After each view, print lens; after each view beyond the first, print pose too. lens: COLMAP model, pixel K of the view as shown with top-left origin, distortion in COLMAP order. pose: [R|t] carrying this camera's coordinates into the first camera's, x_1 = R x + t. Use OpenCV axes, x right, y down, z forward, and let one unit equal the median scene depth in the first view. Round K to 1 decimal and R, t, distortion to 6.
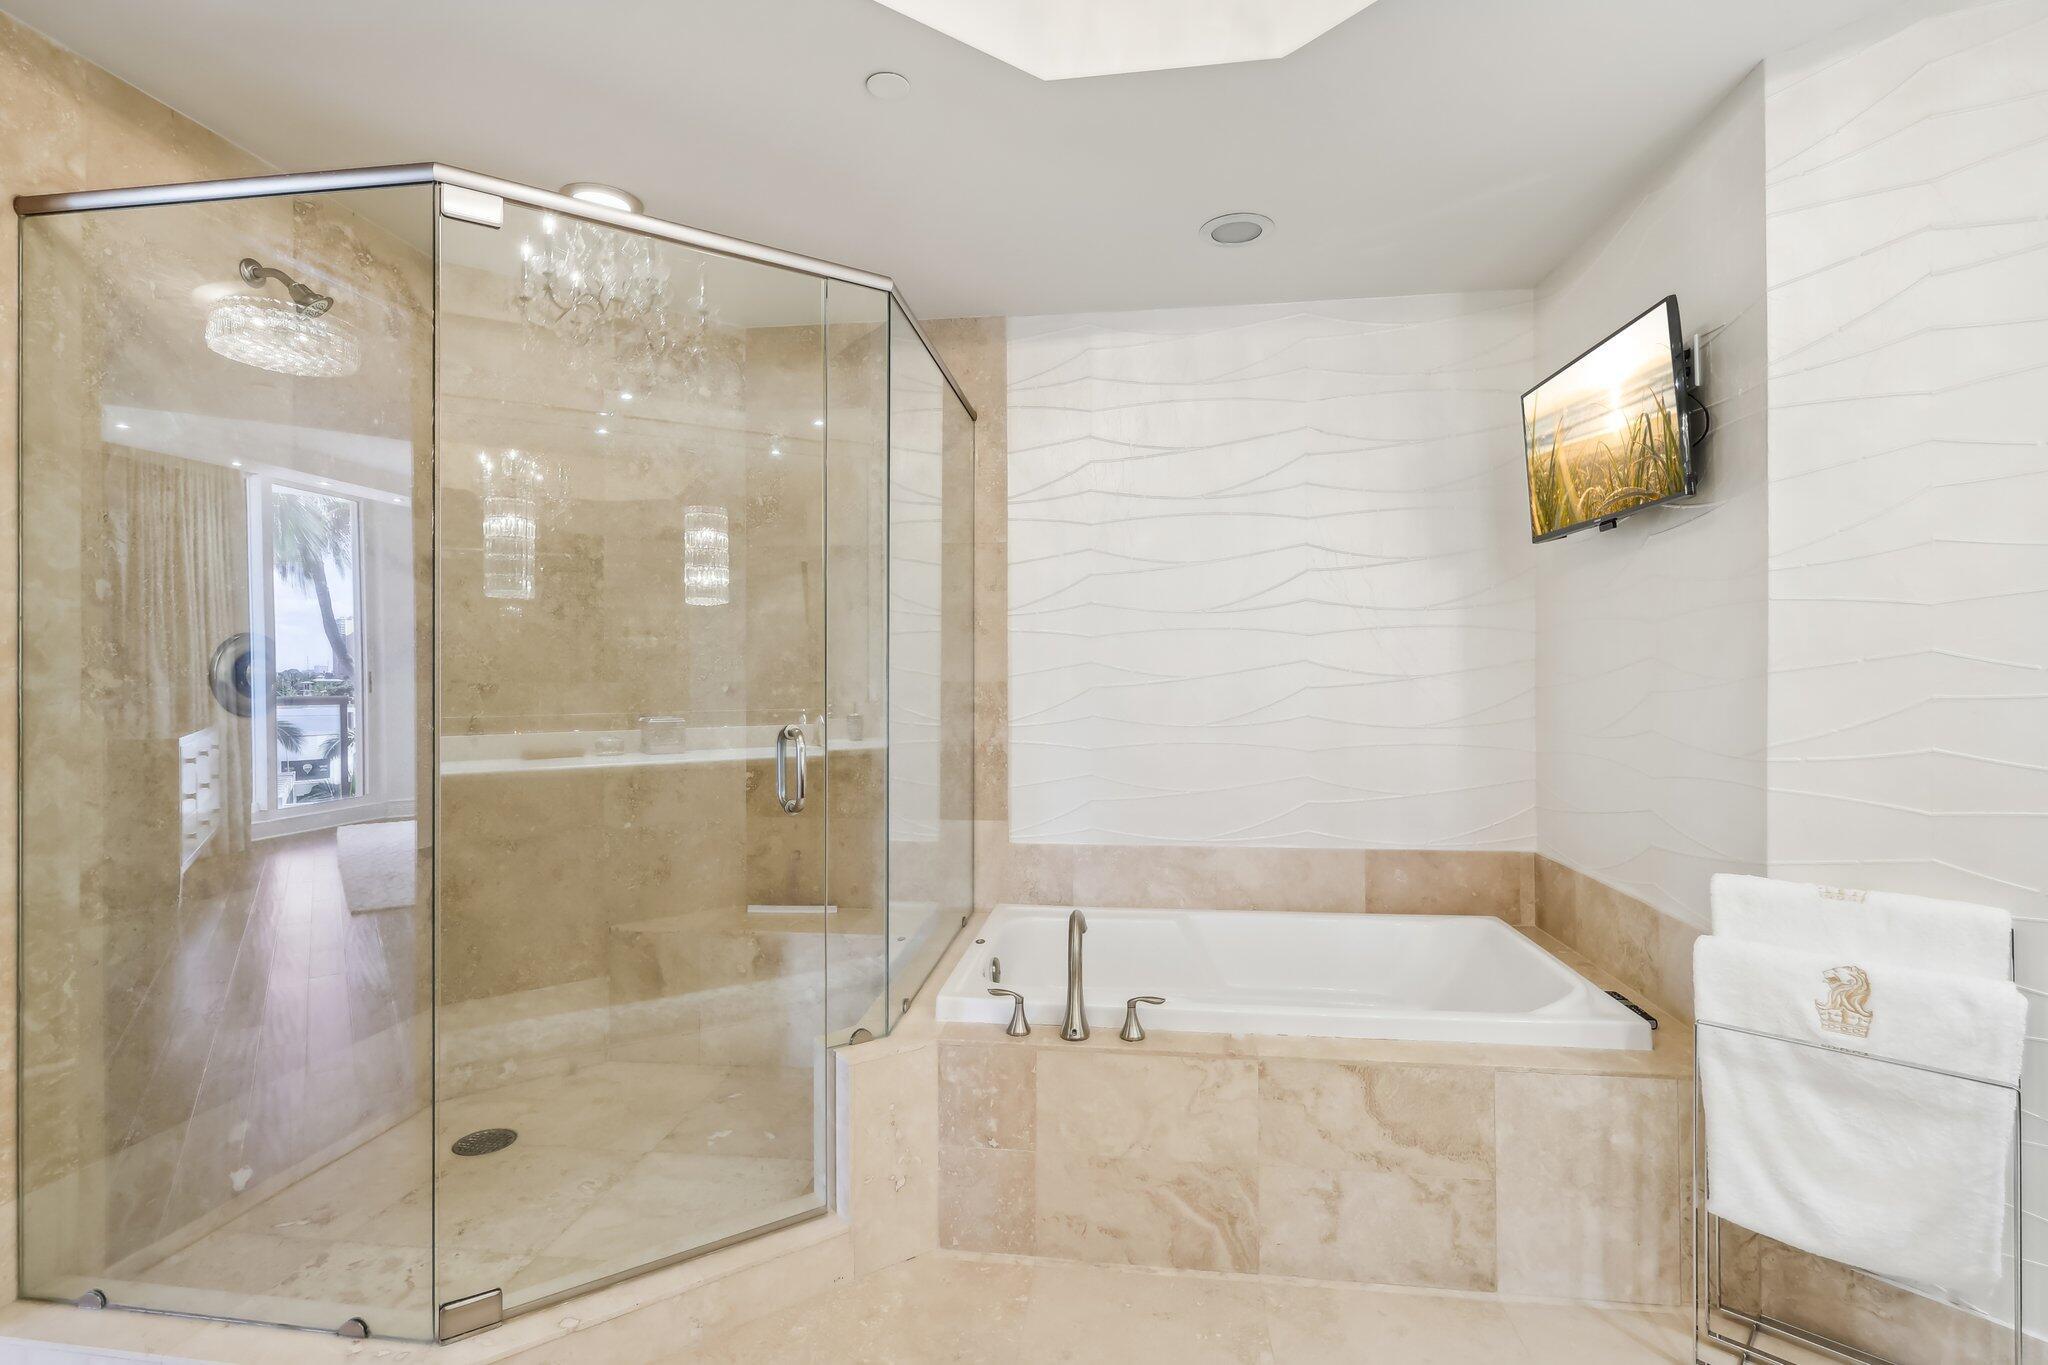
lens RADIAL K [[969.6, 0, 1023.0], [0, 969.6, 684.5], [0, 0, 1]] dist [0.004718, -0.000137]
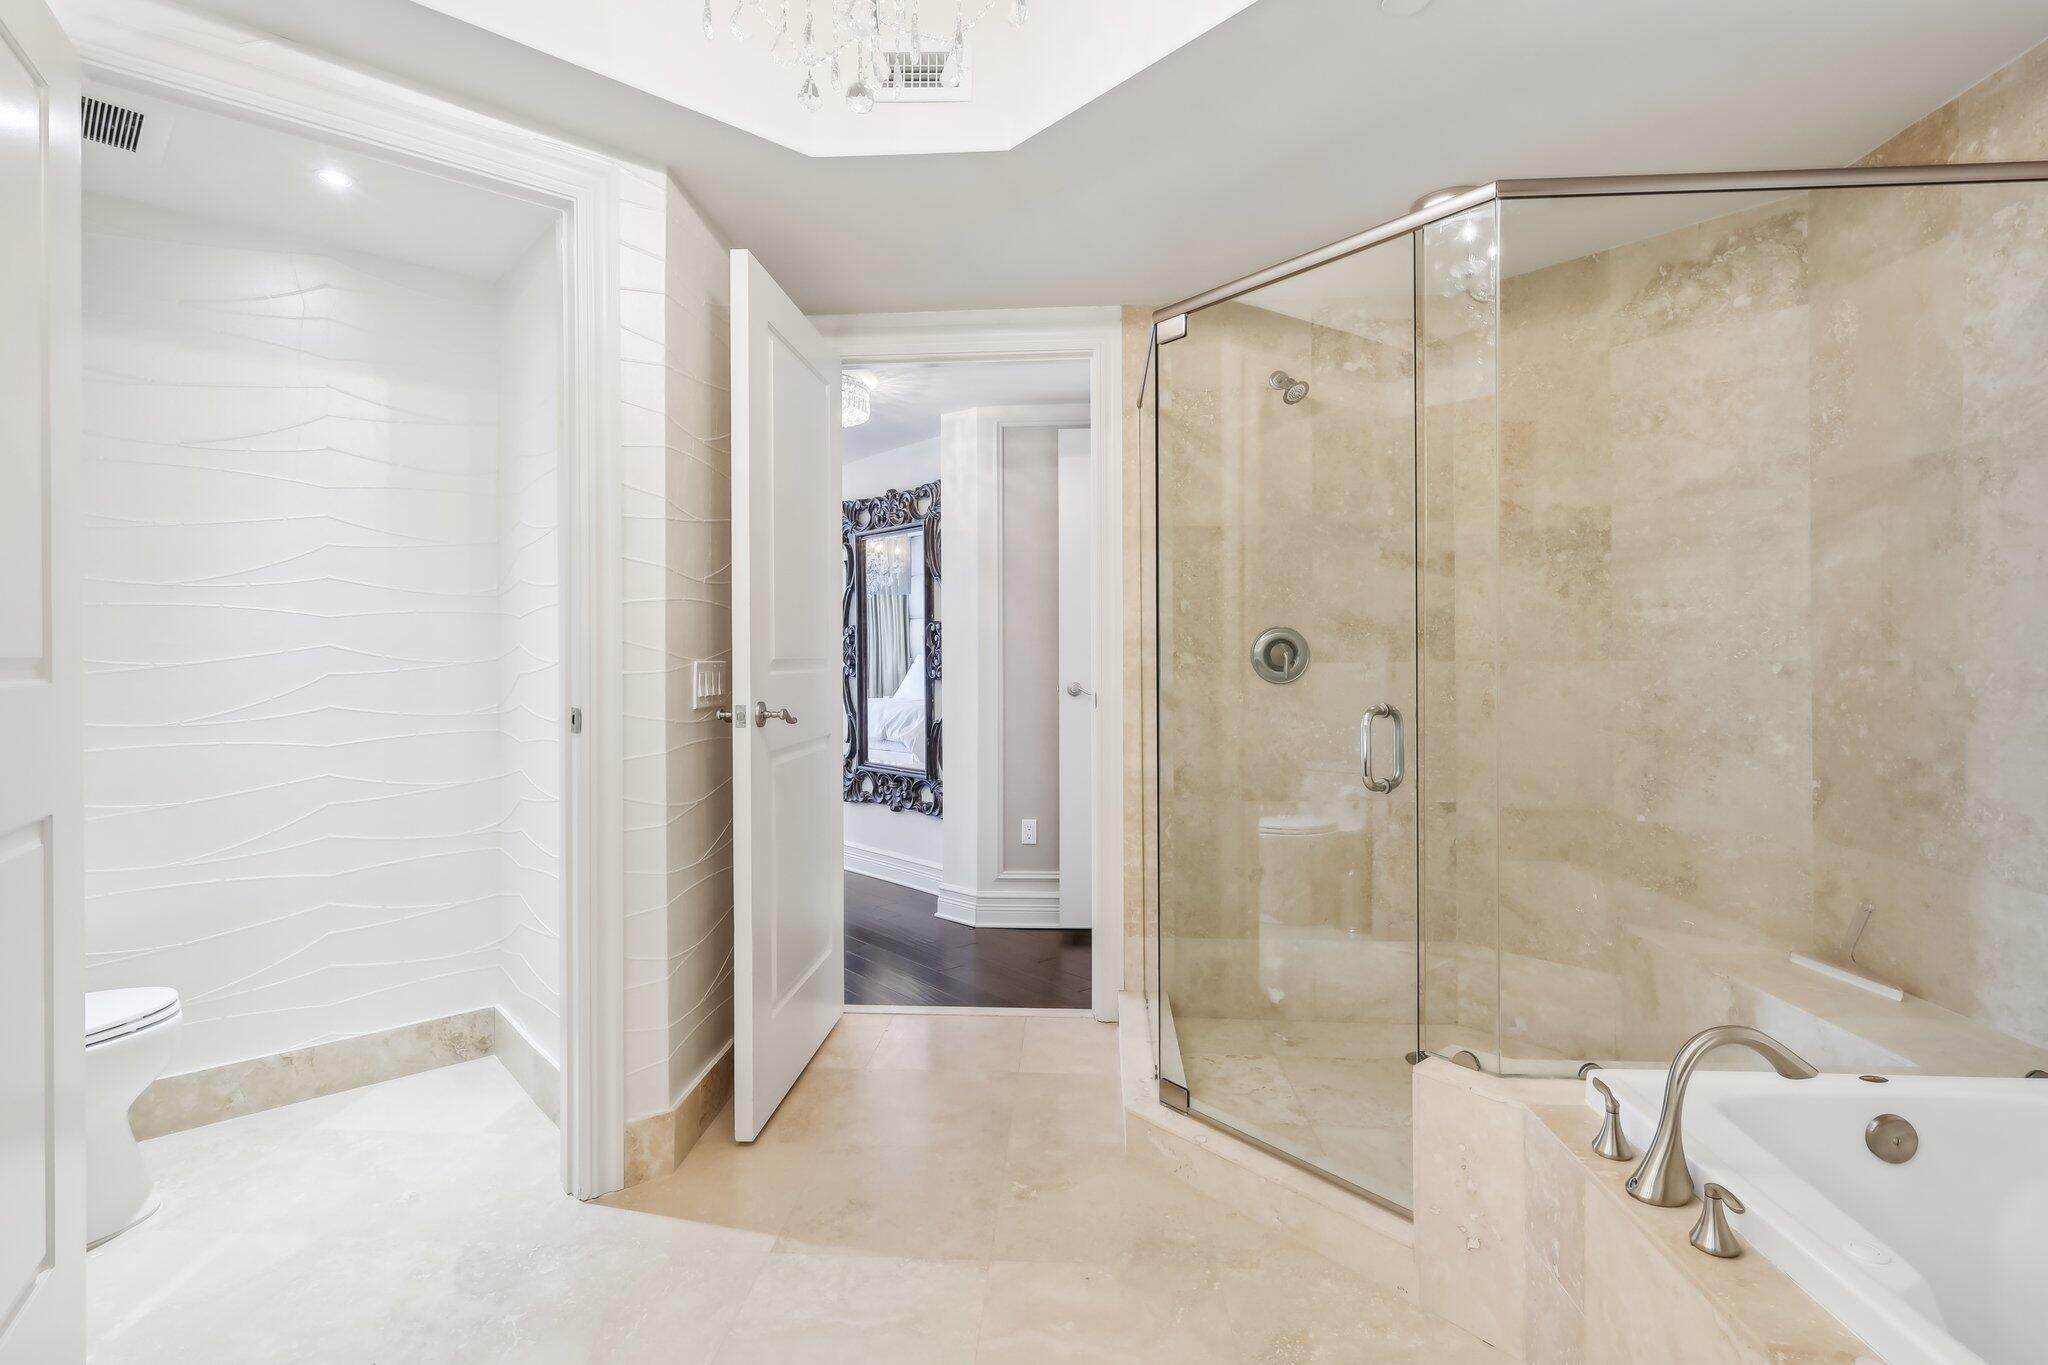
lens RADIAL K [[969.6, 0, 1009.7], [0, 969.6, 676.5], [0, 0, 1]] dist [0.004718, -0.000137]
pose [[0.083545, 0.016584, -0.996366, 0.426611], [-0.004316, 0.999858, 0.016280, 0.000012], [0.996495, 0.002940, 0.083604, 0.320561]]
